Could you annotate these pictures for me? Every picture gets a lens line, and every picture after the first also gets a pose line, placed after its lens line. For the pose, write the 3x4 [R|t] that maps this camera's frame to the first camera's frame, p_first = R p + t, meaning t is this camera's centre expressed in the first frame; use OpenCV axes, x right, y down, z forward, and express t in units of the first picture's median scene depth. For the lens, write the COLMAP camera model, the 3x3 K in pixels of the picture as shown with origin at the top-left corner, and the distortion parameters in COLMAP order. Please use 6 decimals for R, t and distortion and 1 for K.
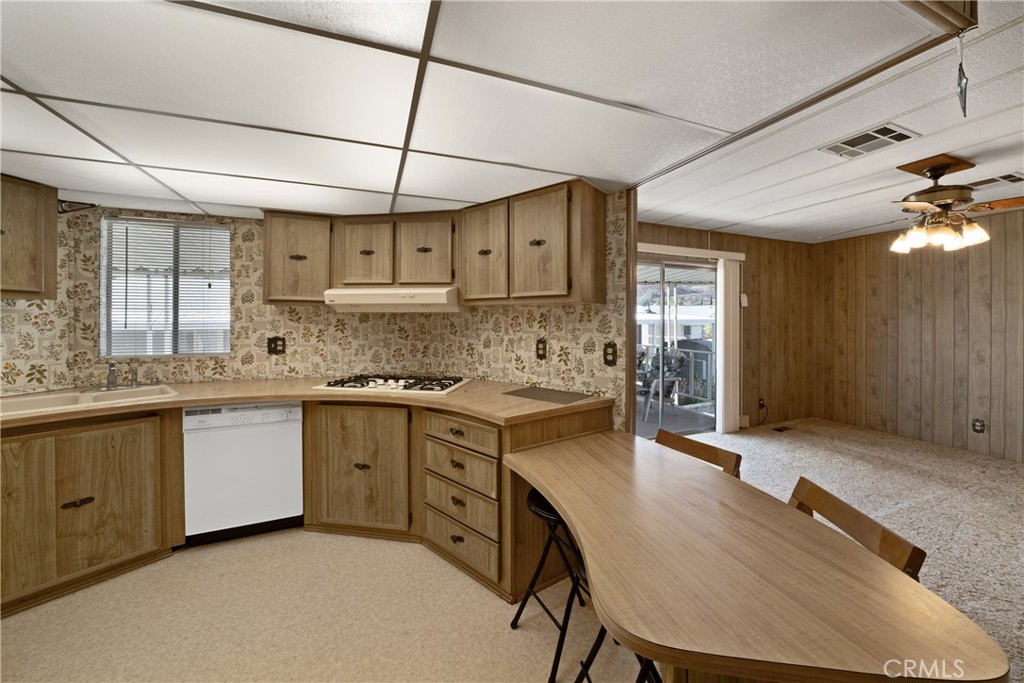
lens RADIAL K [[369.1, 0, 517.2], [0, 369.1, 320.6], [0, 0, 1]] dist [-0.012600, 0.000781]
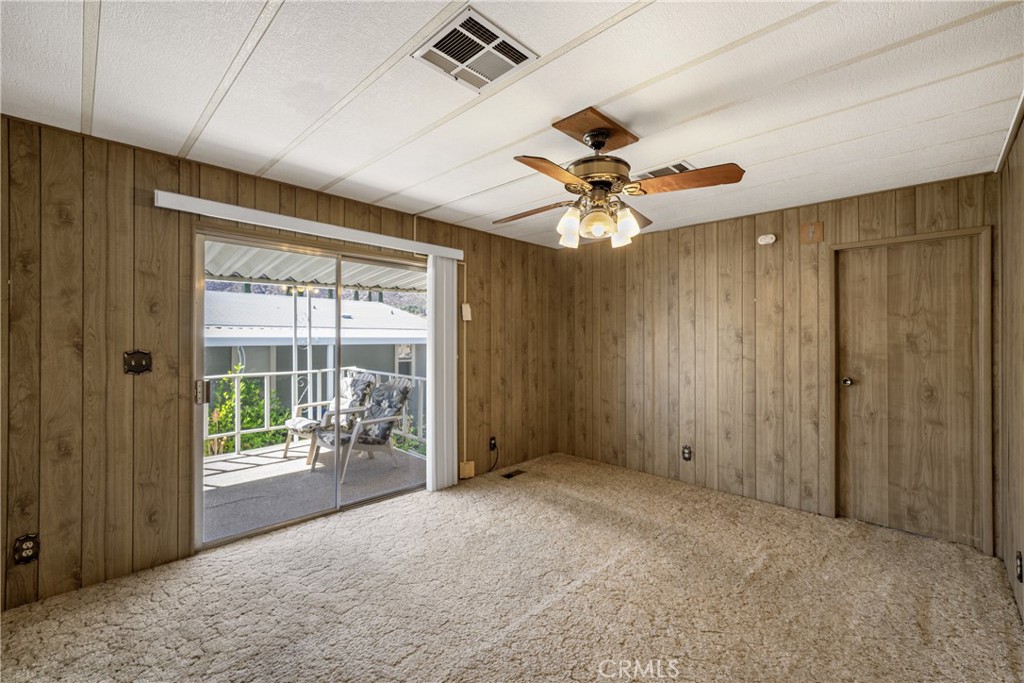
lens RADIAL K [[431.8, 0, 506.2], [0, 431.8, 336.3], [0, 0, 1]] dist [0.003501, 0.000921]
pose [[0.918848, 0.005132, 0.394579, 0.382277], [-0.001612, 0.999956, -0.009251, 0.003648], [-0.394610, 0.007864, 0.918815, 0.153947]]
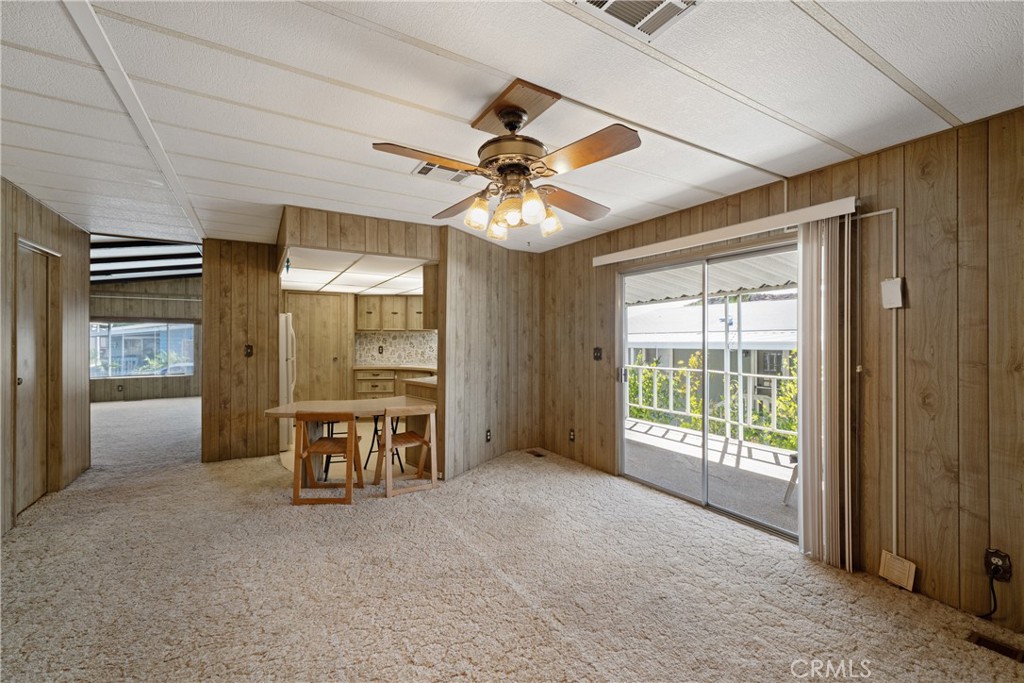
lens RADIAL K [[431.8, 0, 517.3], [0, 431.8, 340.9], [0, 0, 1]] dist [0.003501, 0.000921]
pose [[0.168642, 0.000258, -0.985677, 1.199714], [-0.004788, 0.999988, -0.000558, 0.003979], [0.985666, 0.004813, 0.168642, 0.531564]]
